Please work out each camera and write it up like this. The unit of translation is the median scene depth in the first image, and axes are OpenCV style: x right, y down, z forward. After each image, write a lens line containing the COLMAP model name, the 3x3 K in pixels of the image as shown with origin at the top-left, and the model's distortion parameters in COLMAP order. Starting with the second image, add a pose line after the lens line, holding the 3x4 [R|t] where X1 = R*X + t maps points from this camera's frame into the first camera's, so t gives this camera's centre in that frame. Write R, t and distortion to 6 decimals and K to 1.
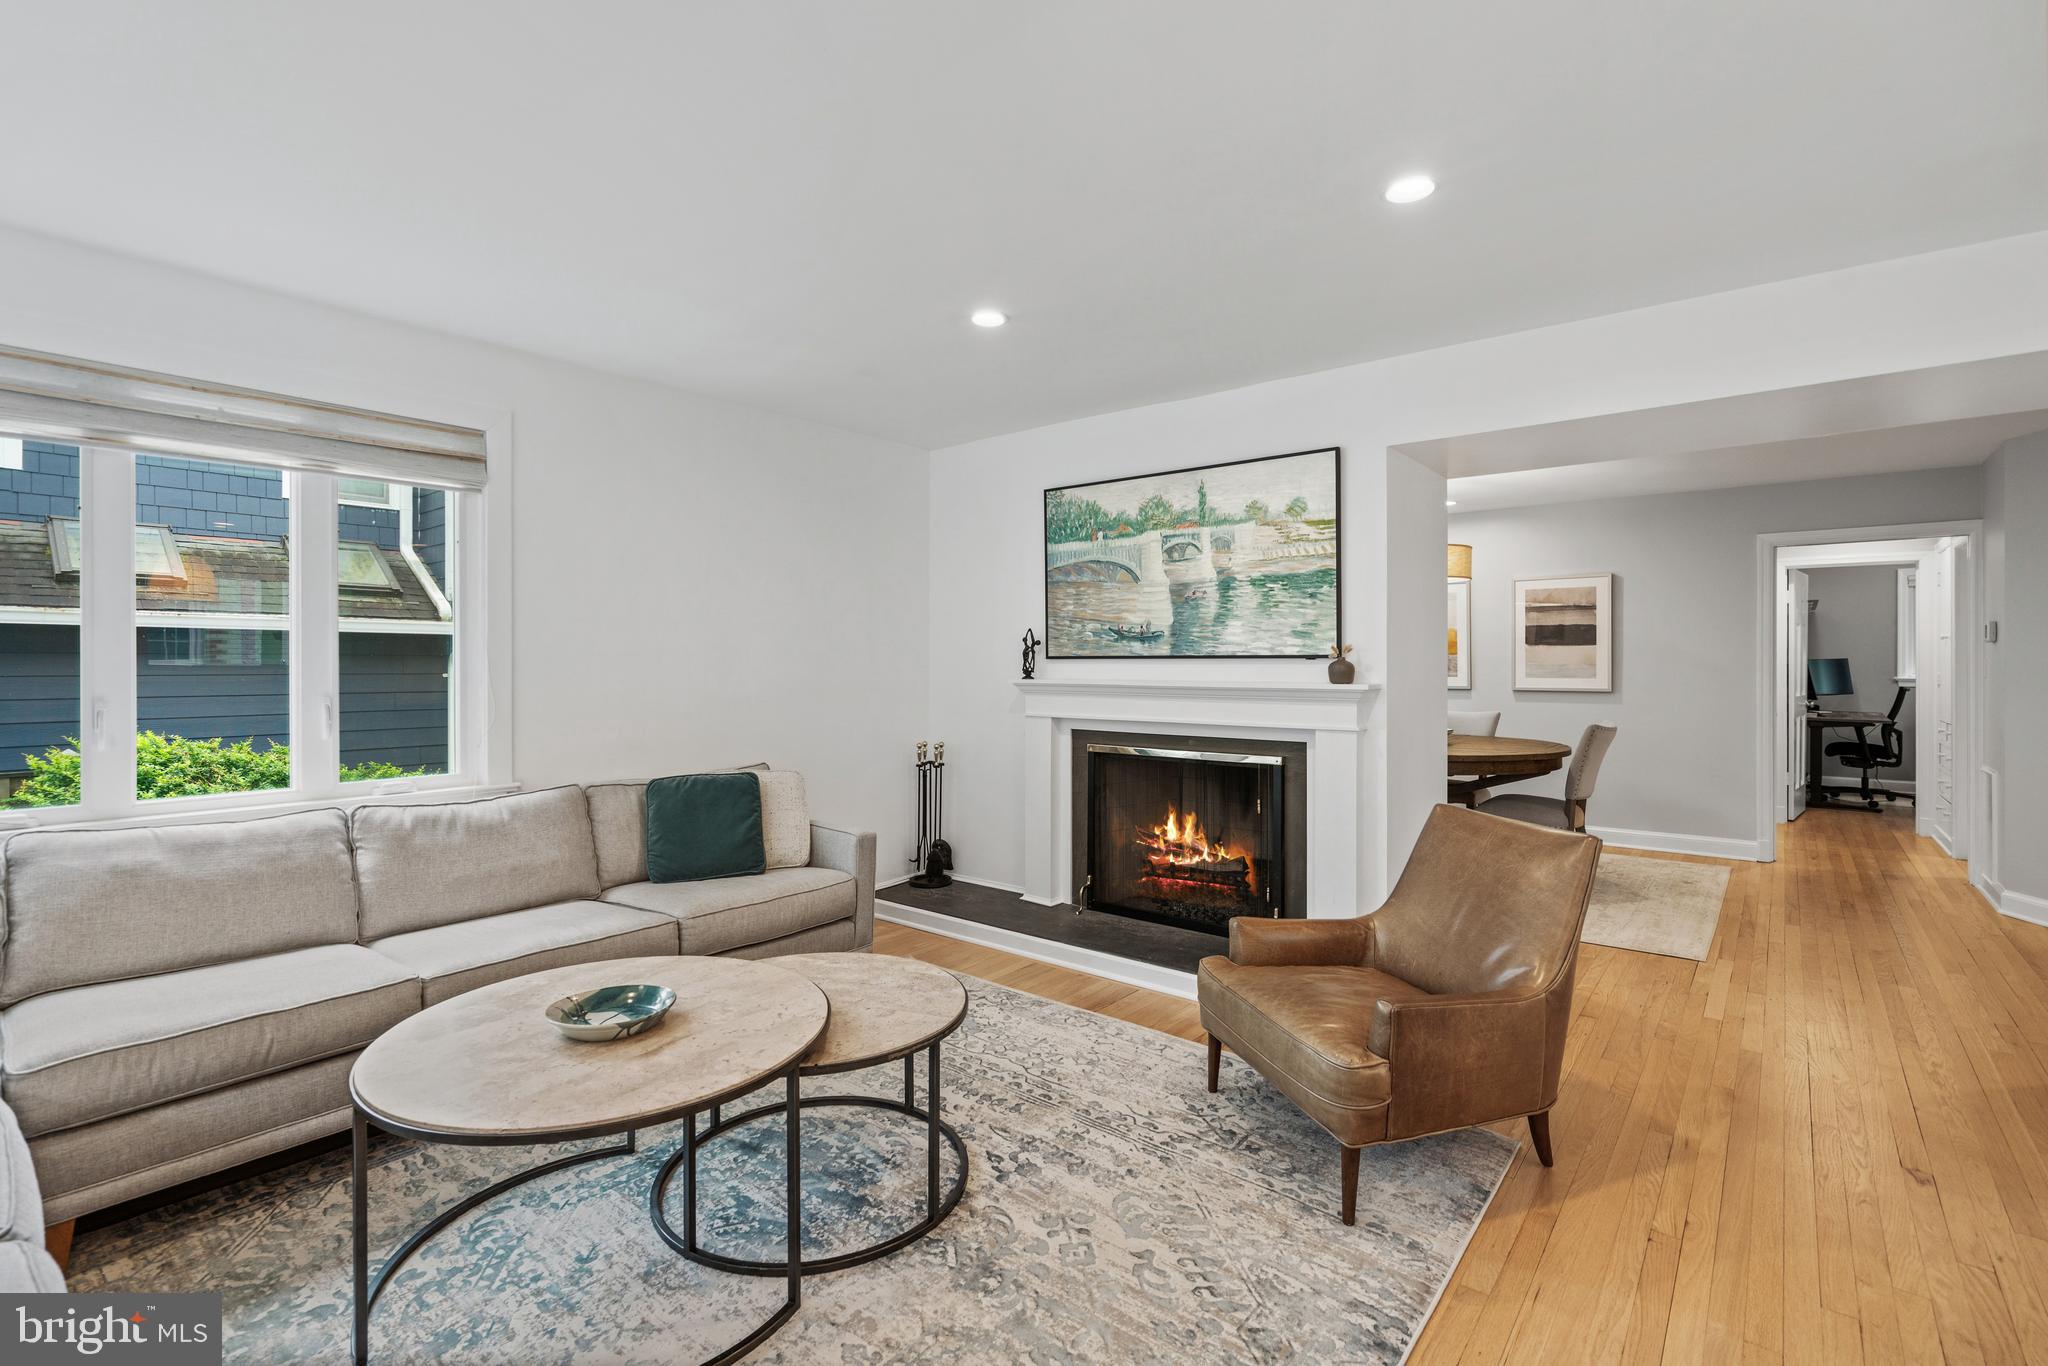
lens RADIAL K [[931.1, 0, 1022.8], [0, 931.1, 664.1], [0, 0, 1]] dist [-0.012919, 0.006957]
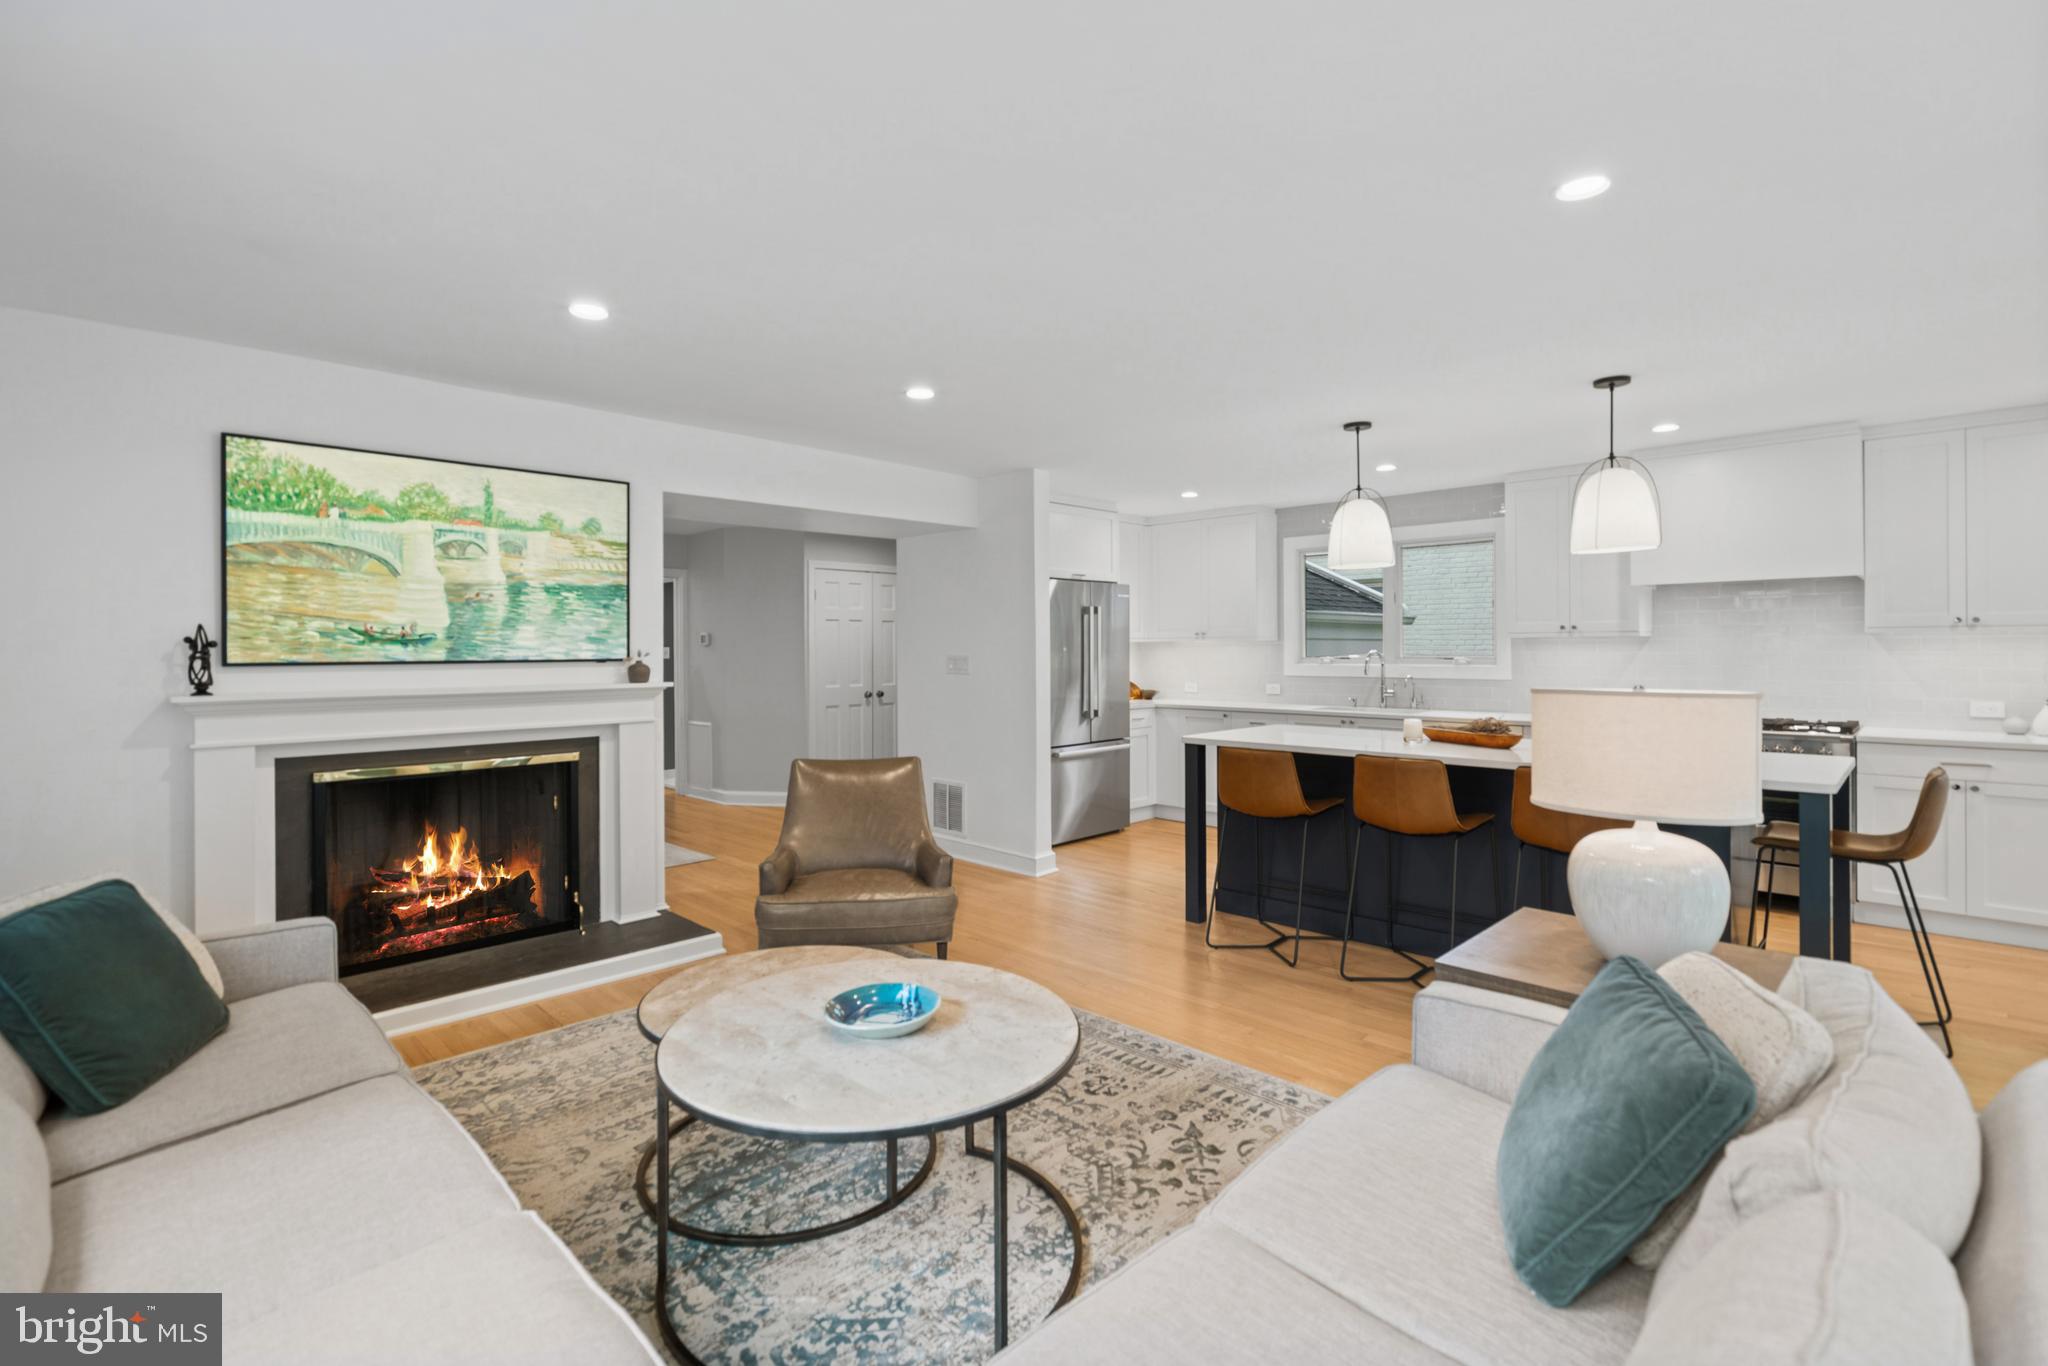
lens RADIAL K [[931.1, 0, 1011.7], [0, 931.1, 650.2], [0, 0, 1]] dist [-0.012919, 0.006957]
pose [[0.098511, -0.001636, 0.995135, -0.716605], [0.008129, 0.999967, 0.000839, -0.016129], [-0.995103, 0.008007, 0.098521, 0.363911]]
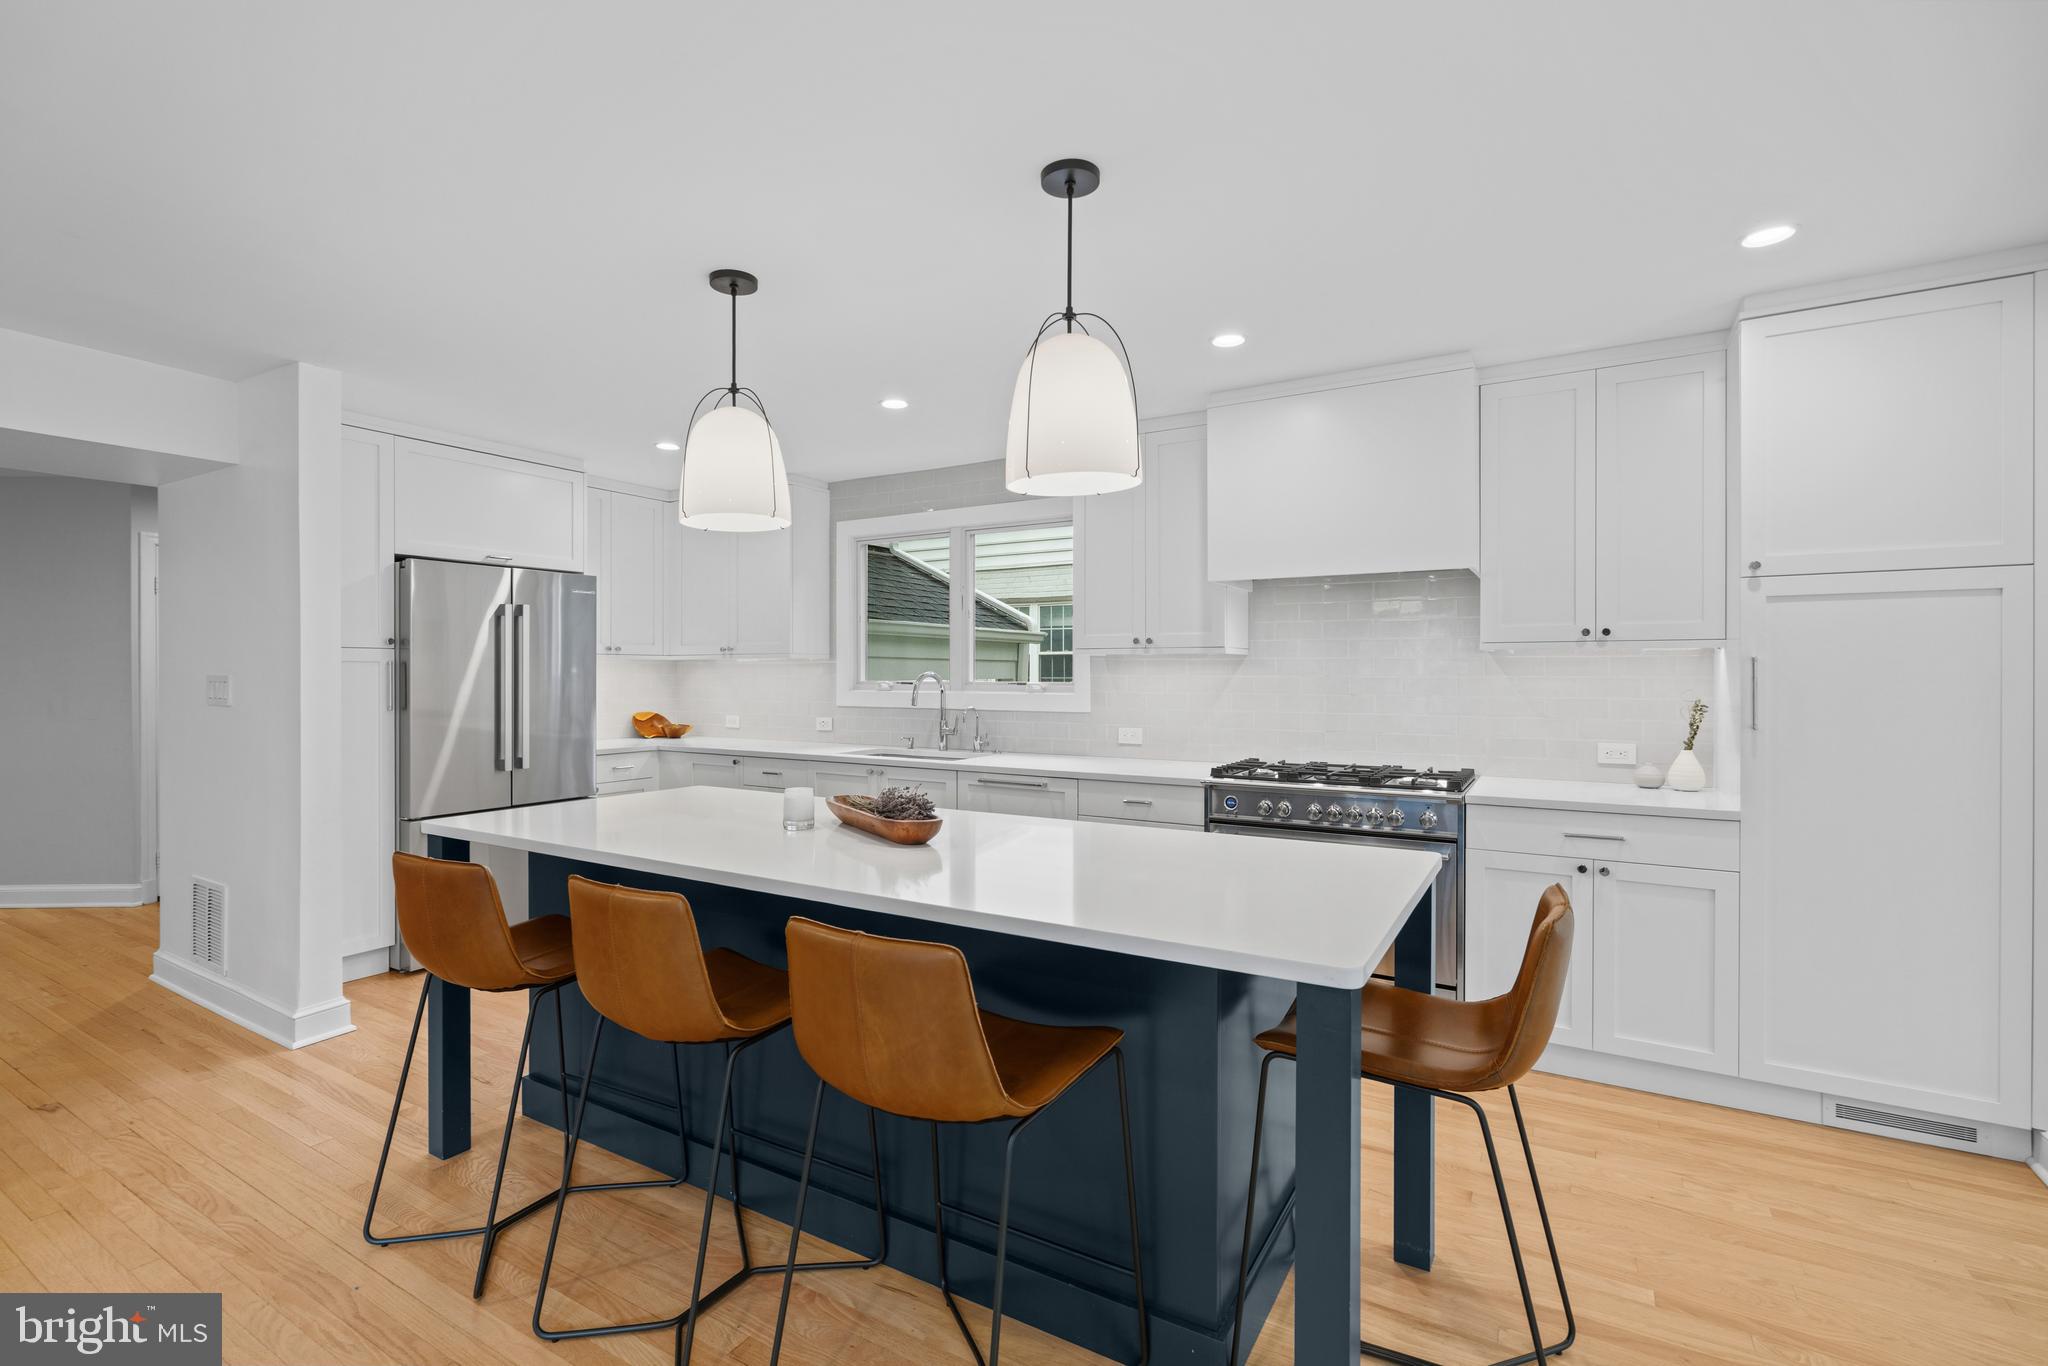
lens RADIAL K [[931.1, 0, 1004.1], [0, 931.1, 675.4], [0, 0, 1]] dist [-0.012919, 0.006957]
pose [[-0.139812, -0.000468, 0.990178, -0.234968], [0.001043, 0.999999, 0.000620, -0.005875], [-0.990178, 0.001119, -0.139811, -0.036874]]
